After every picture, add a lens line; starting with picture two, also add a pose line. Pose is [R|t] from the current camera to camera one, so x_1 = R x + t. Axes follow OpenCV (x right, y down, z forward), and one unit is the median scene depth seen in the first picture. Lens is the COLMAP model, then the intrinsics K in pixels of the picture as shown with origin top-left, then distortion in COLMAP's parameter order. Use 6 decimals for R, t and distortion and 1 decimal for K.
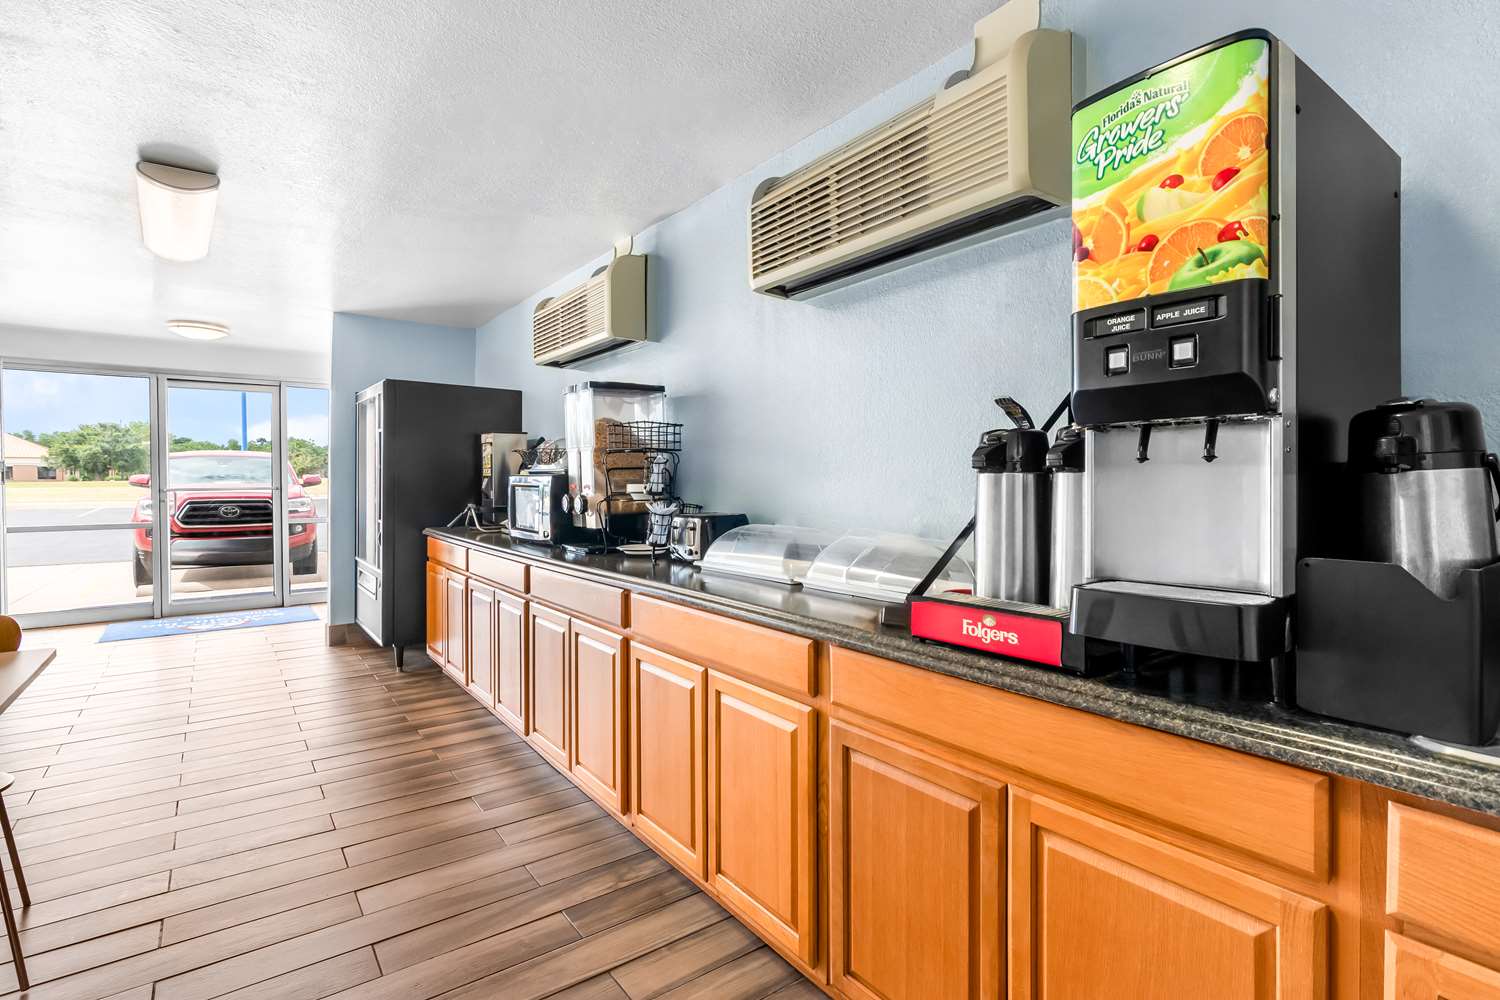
lens RADIAL K [[735.1, 0, 751.8], [0, 735.1, 485.4], [0, 0, 1]] dist [0.001291, 0.000064]
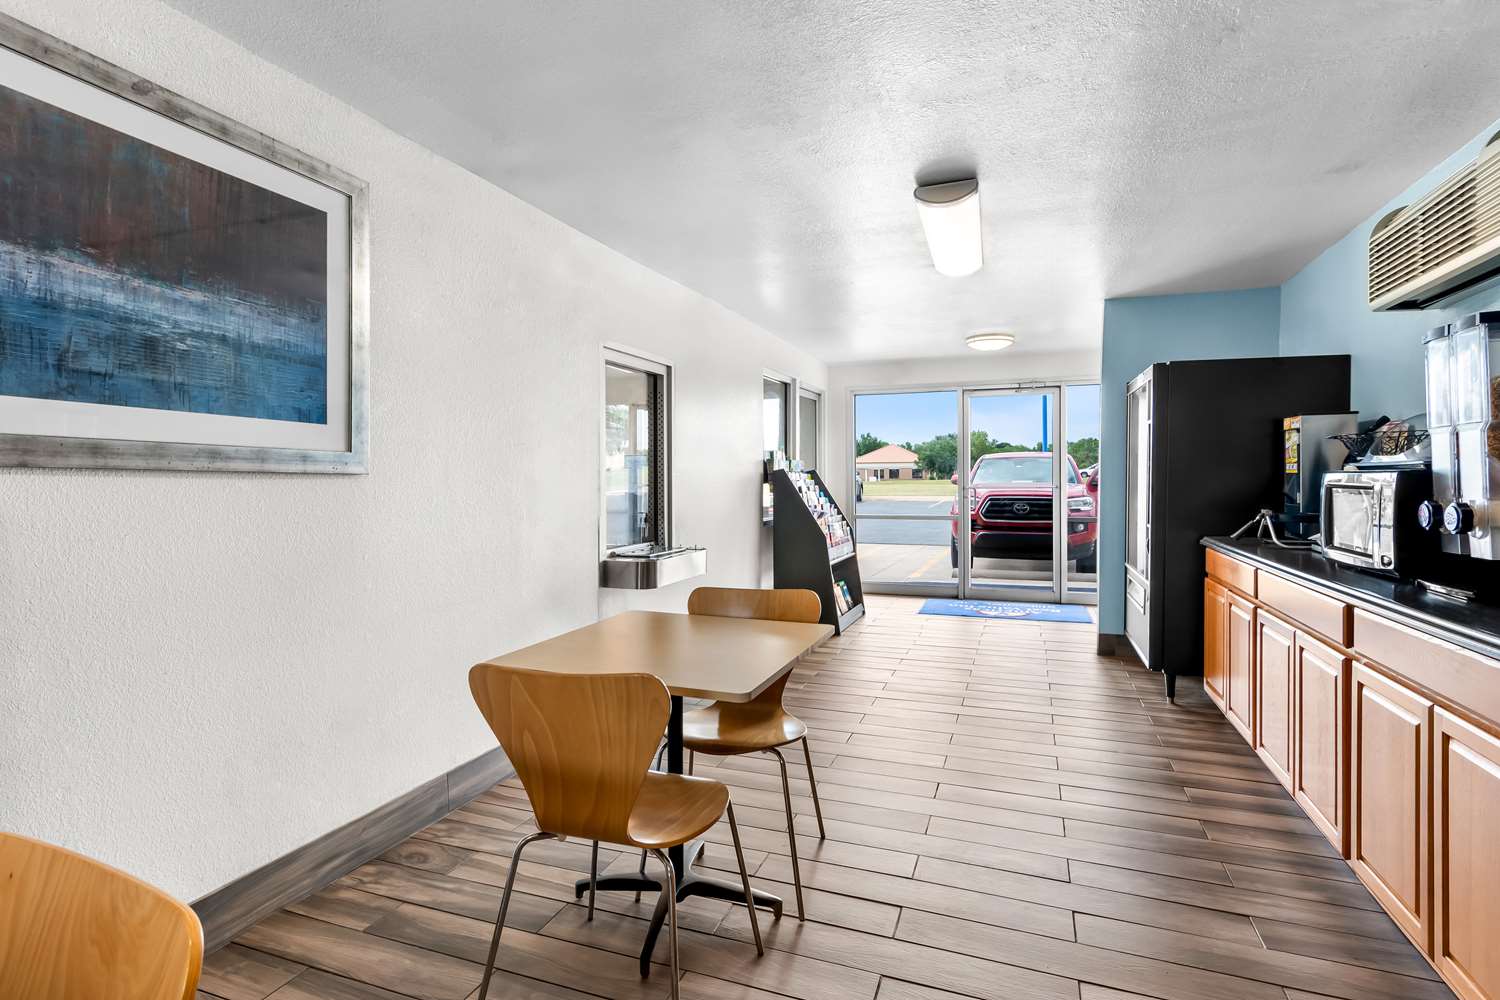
lens RADIAL K [[735.1, 0, 751.8], [0, 735.1, 485.4], [0, 0, 1]] dist [0.001291, 0.000064]
pose [[0.543569, 0.006546, -0.839339, -0.029251], [-0.005124, 0.999977, 0.004481, -0.000608], [0.839349, 0.001865, 0.543590, 0.133298]]
